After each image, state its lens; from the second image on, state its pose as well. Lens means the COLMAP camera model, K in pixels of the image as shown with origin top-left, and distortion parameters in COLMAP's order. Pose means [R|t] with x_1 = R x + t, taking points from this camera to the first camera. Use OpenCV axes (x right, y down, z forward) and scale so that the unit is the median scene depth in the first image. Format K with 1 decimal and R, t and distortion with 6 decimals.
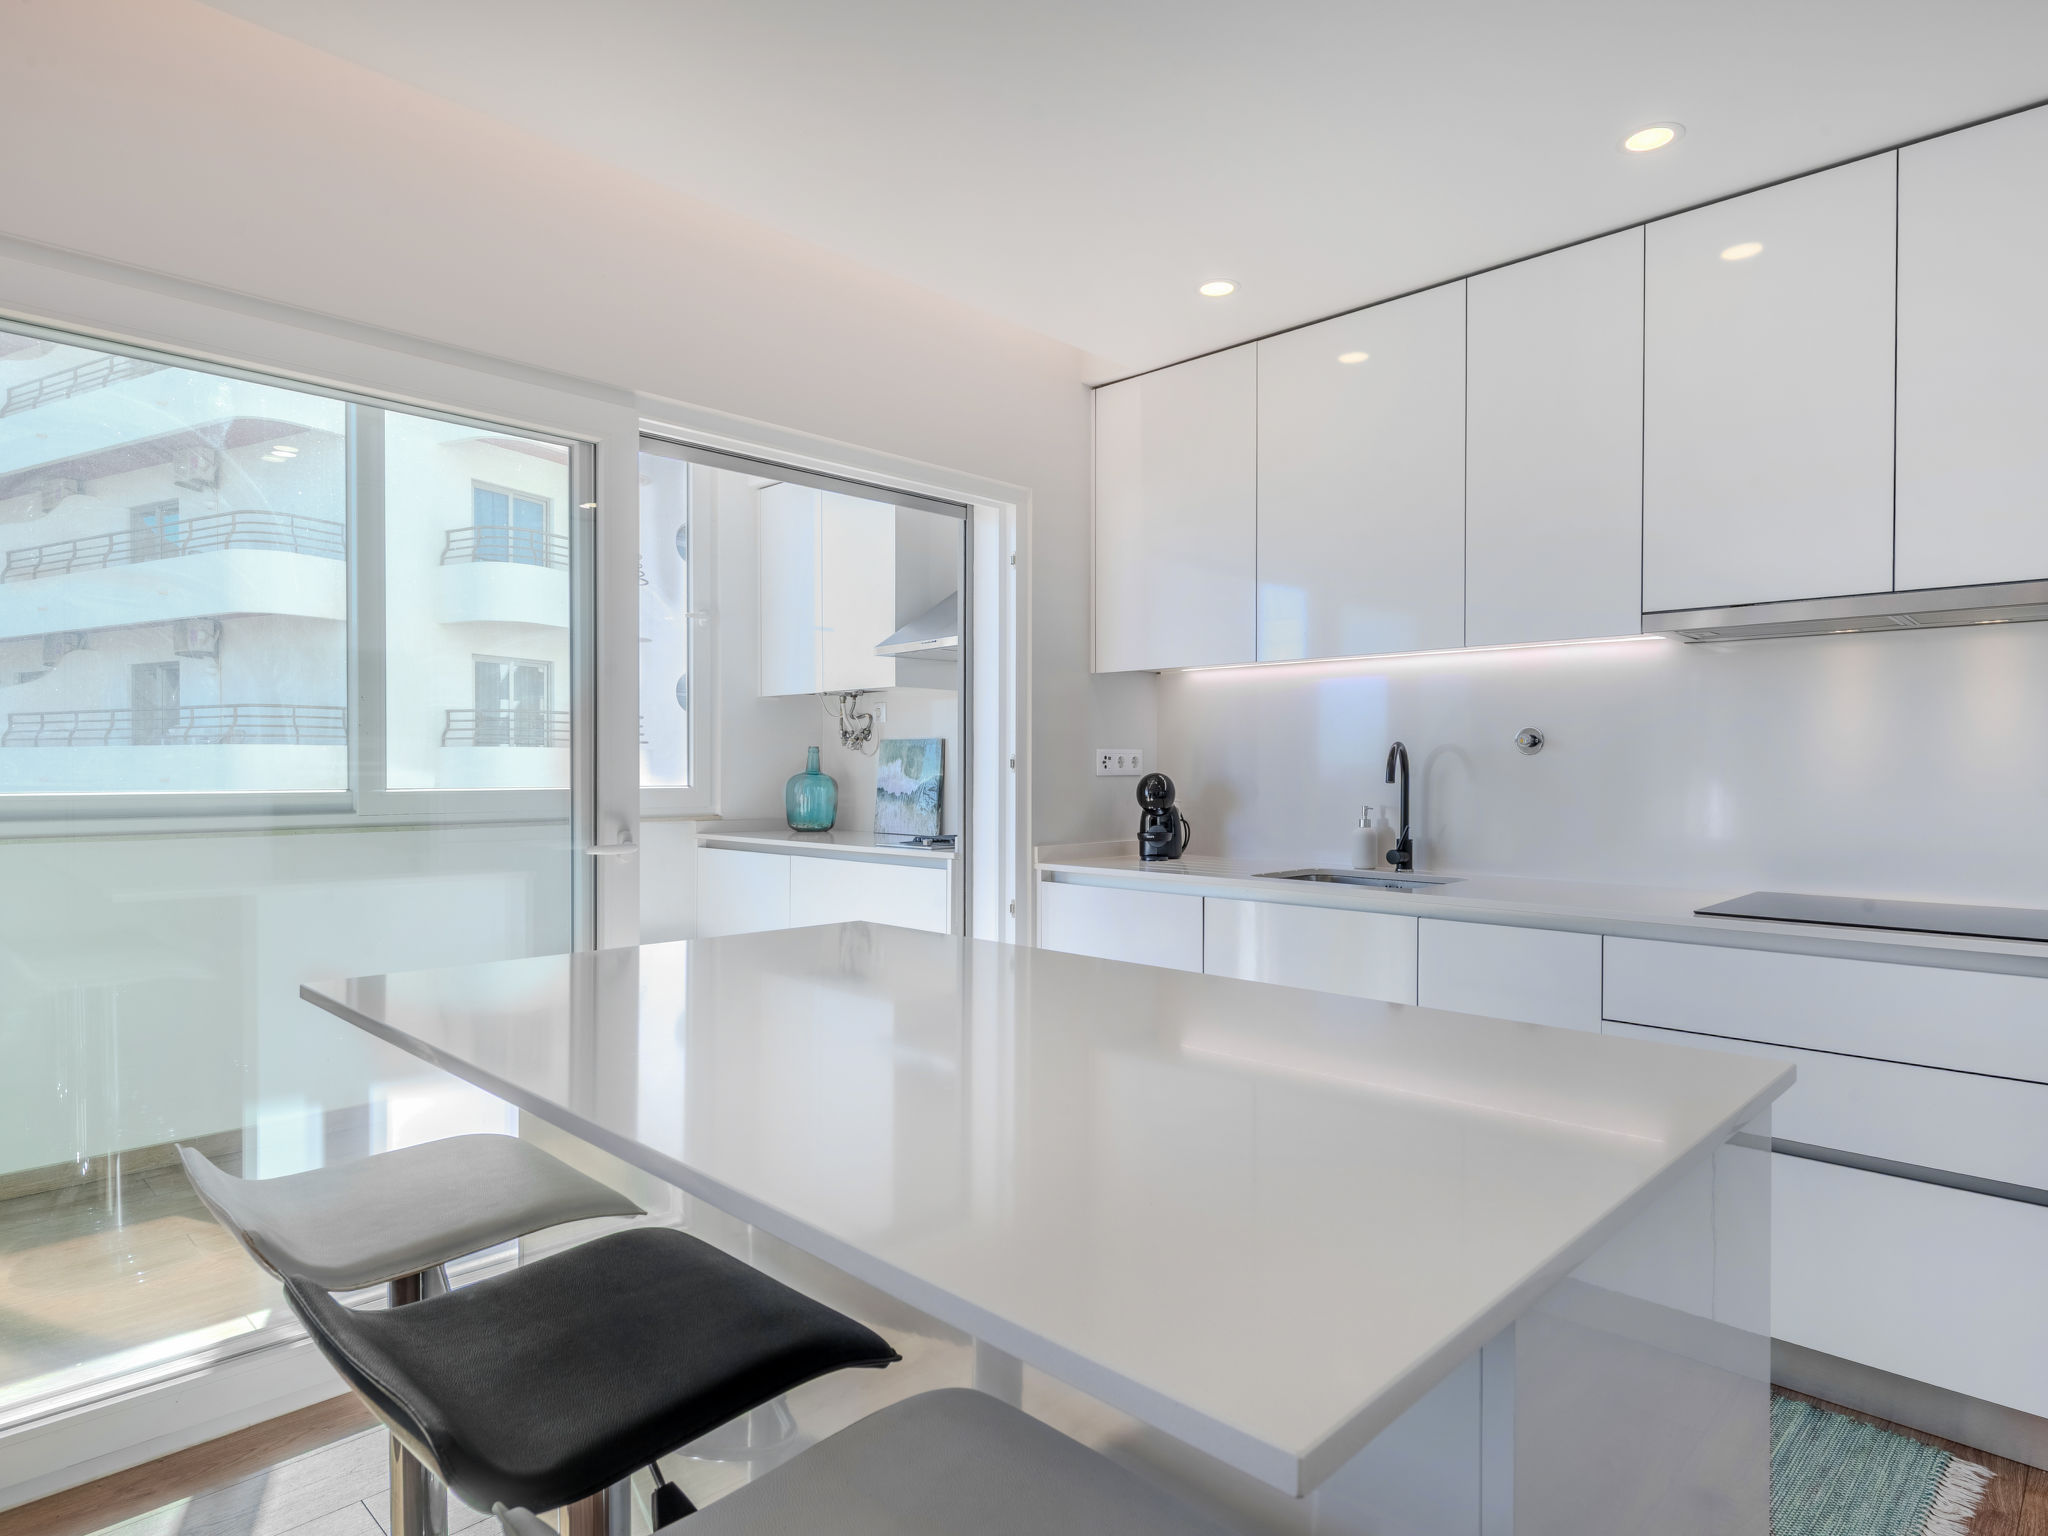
lens RADIAL K [[1166.6, 0, 1024.0], [0, 1166.6, 768.0], [0, 0, 1]] dist [0.005572, 0.000682]
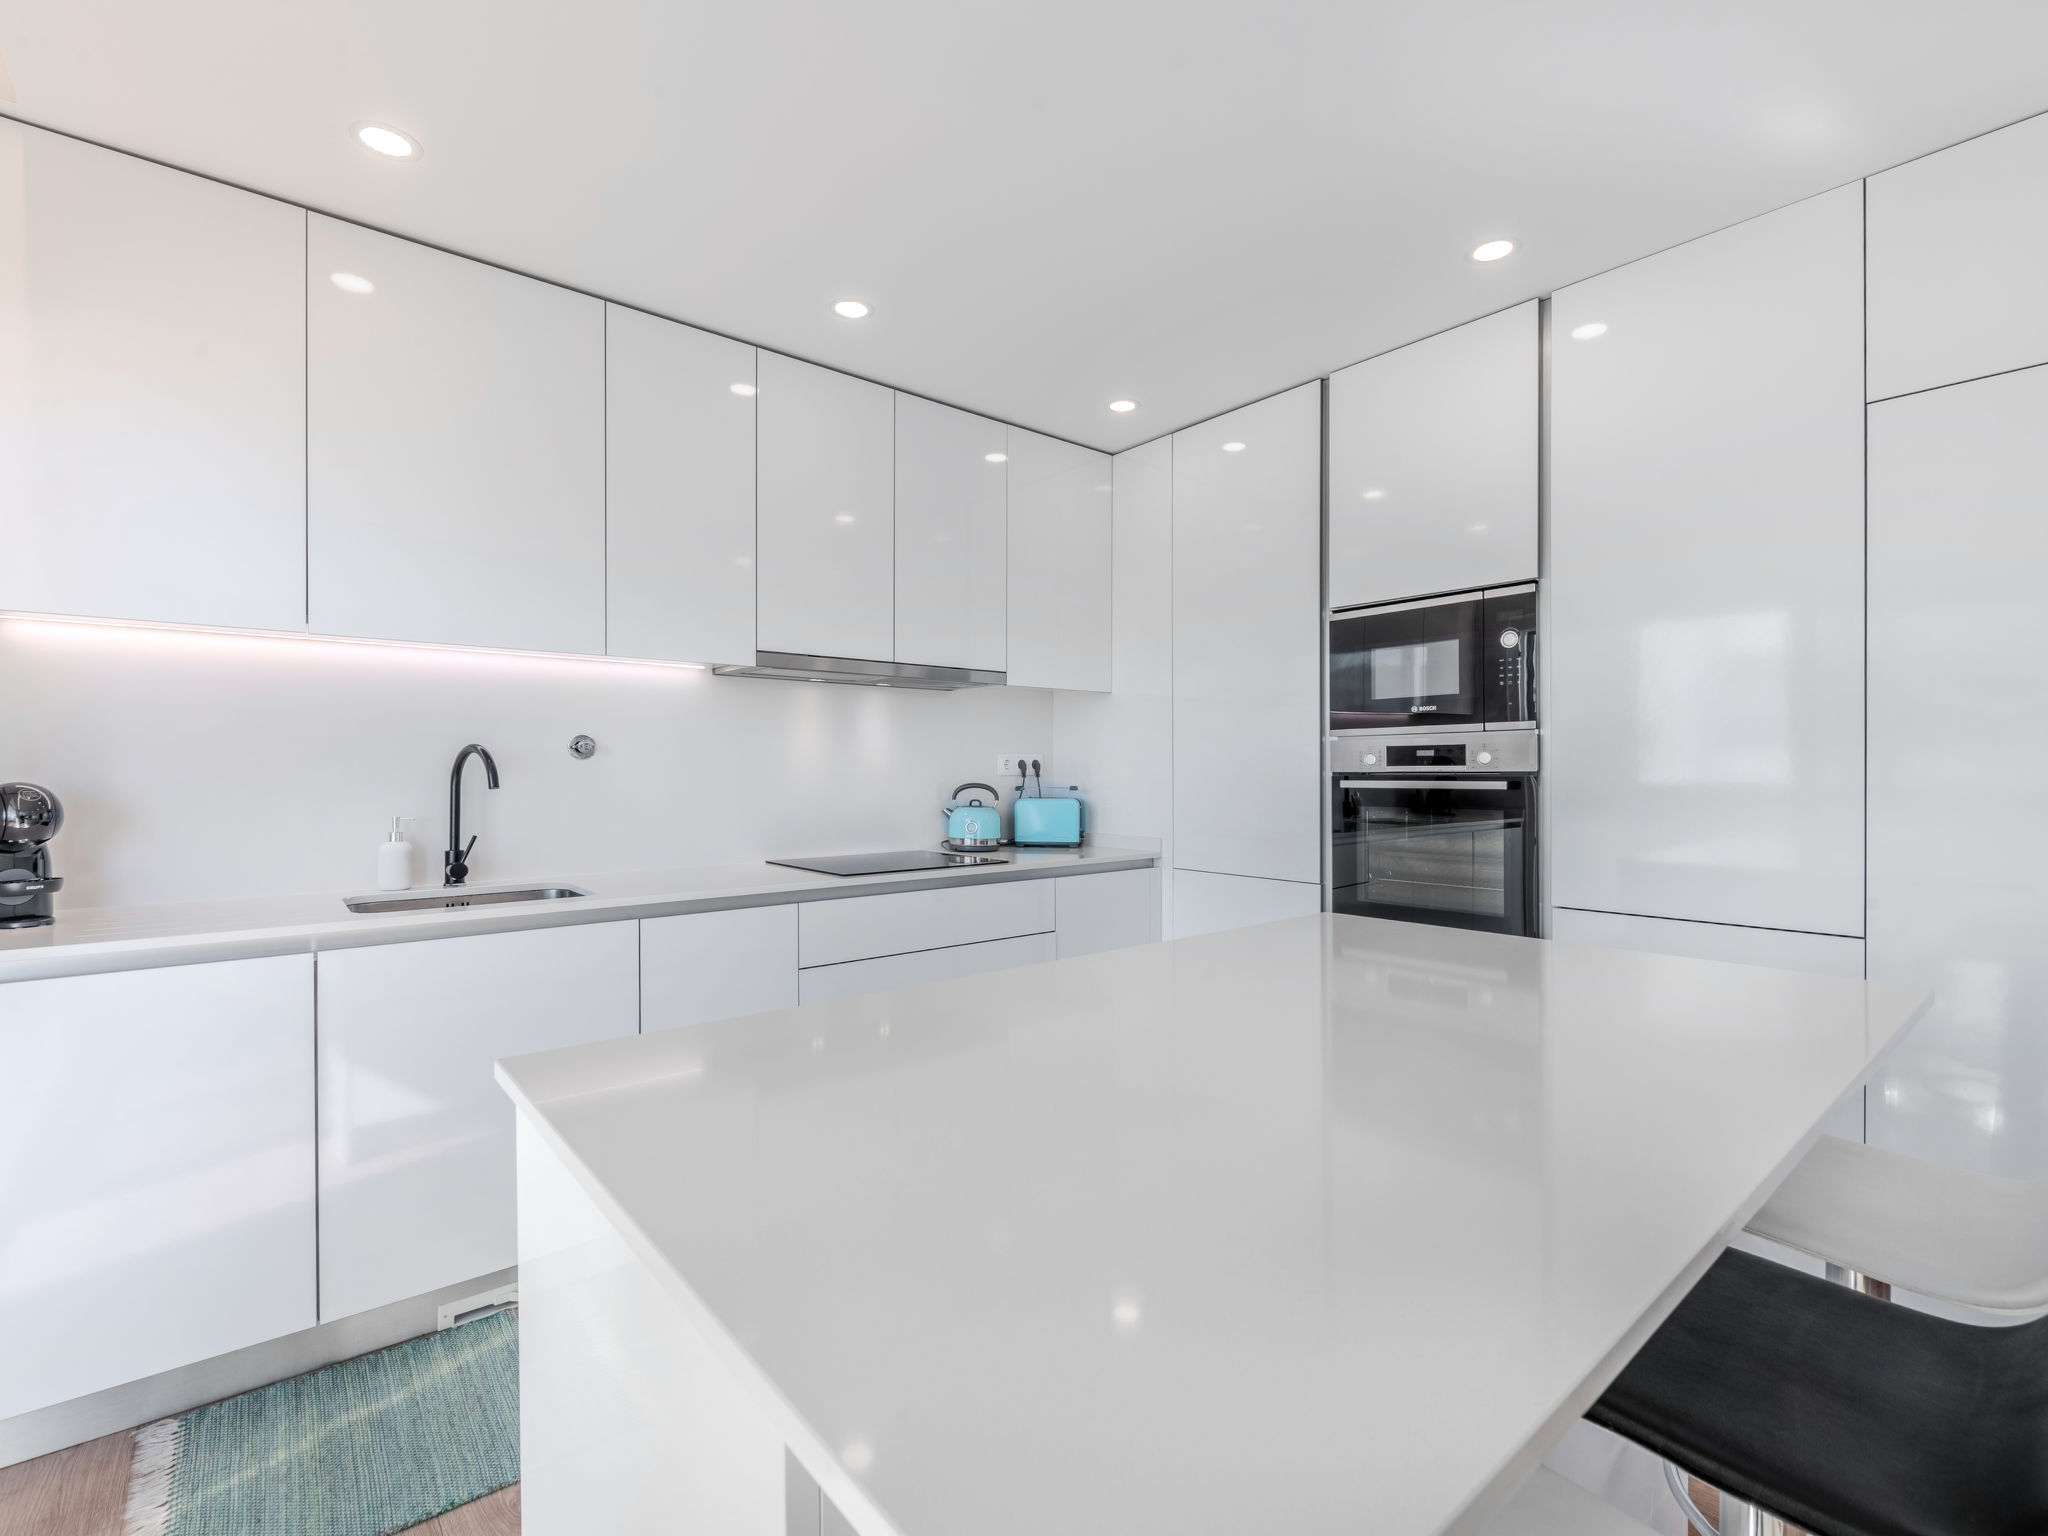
lens RADIAL K [[925.4, 0, 1028.2], [0, 925.4, 775.1], [0, 0, 1]] dist [0.001800, -0.000823]
pose [[0.090752, -0.007601, 0.995845, -0.314583], [0.001384, 0.999971, 0.007507, -0.002446], [-0.995873, 0.000697, 0.090760, 0.421103]]
